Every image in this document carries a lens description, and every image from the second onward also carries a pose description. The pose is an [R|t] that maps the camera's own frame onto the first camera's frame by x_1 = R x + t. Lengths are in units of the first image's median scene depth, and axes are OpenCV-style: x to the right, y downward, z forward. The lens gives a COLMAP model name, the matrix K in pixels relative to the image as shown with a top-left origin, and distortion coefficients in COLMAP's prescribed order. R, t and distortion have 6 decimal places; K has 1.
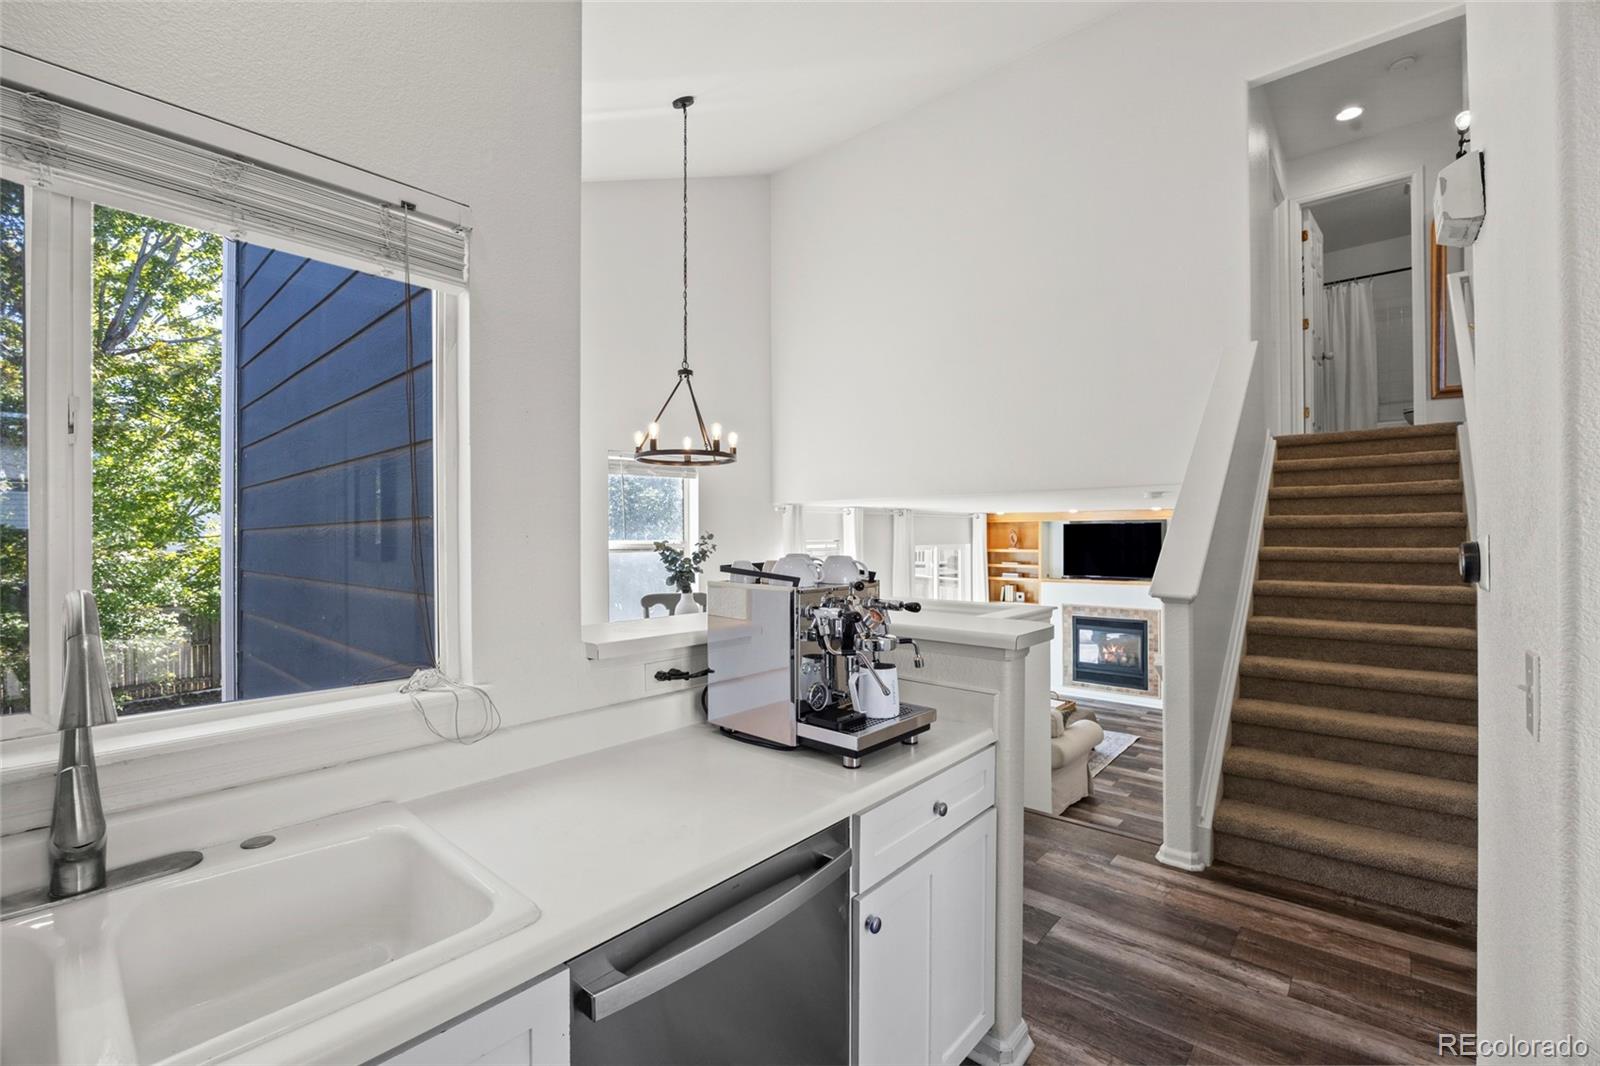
lens RADIAL K [[680.5, 0, 806.8], [0, 680.5, 534.5], [0, 0, 1]] dist [-0.019807, 0.000256]
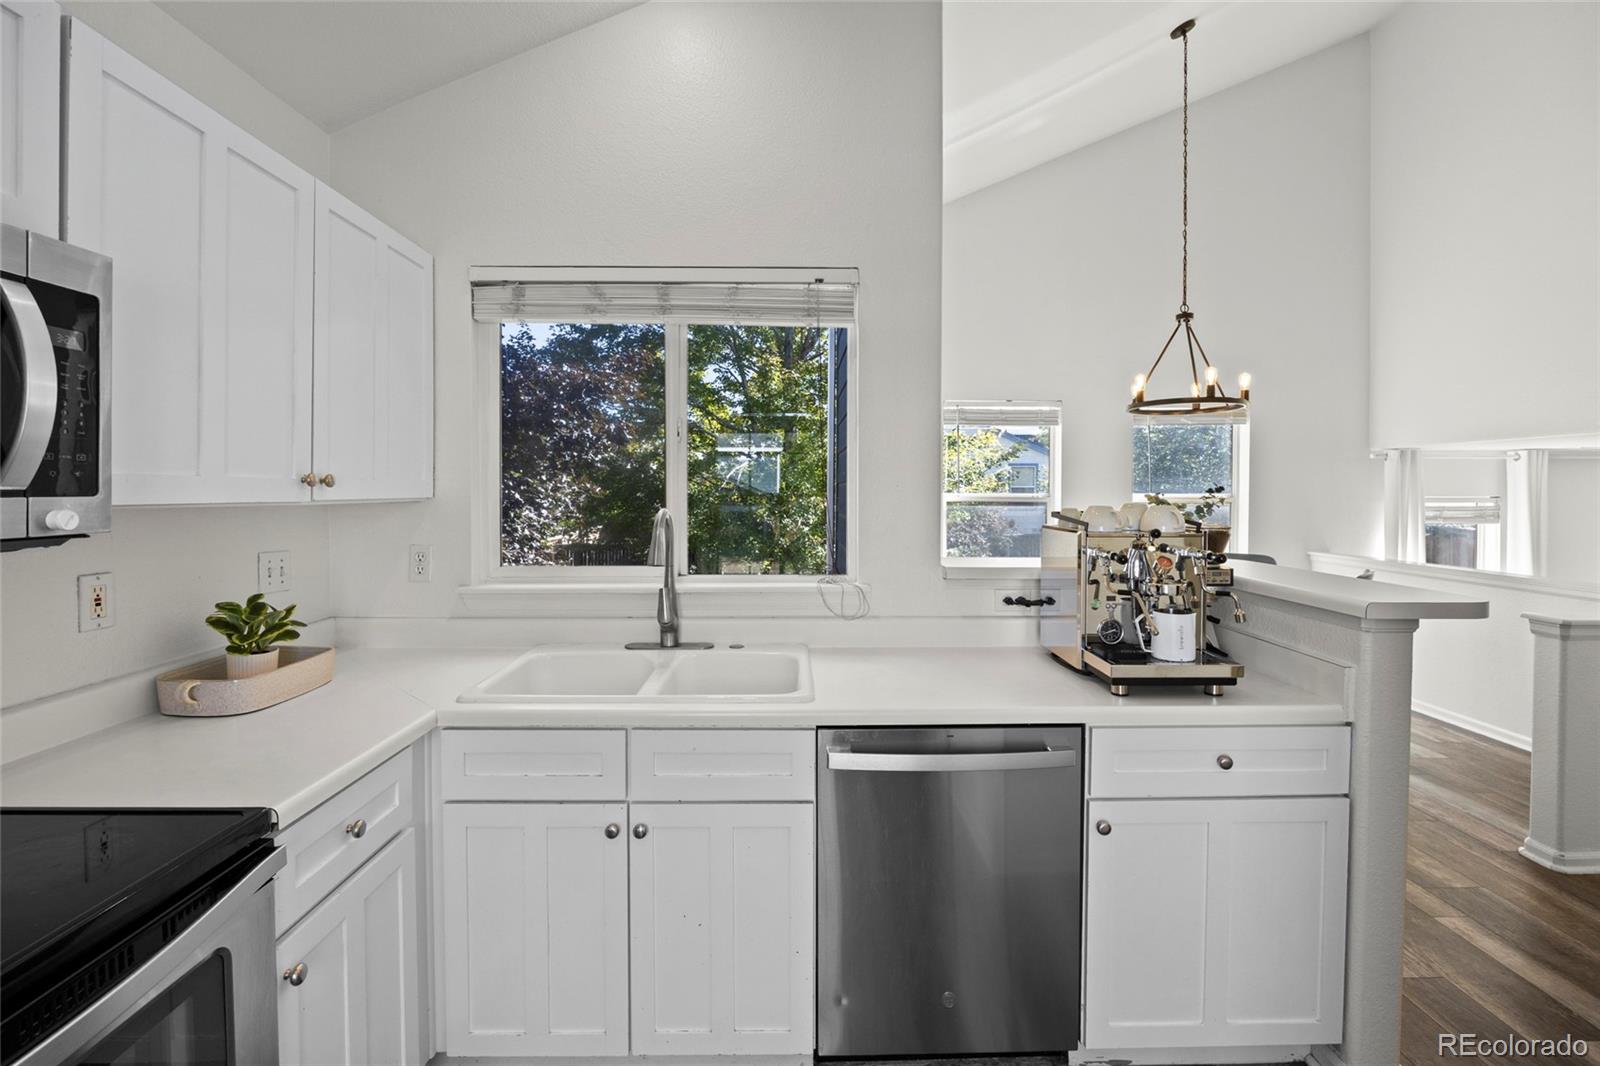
lens RADIAL K [[727.6, 0, 826.3], [0, 727.6, 511.4], [0, 0, 1]] dist [-0.030436, -0.000231]
pose [[0.669425, 0.019627, -0.742620, 0.229661], [0.002473, 0.999587, 0.028647, 0.003595], [0.742875, -0.021014, 0.669100, -0.050017]]
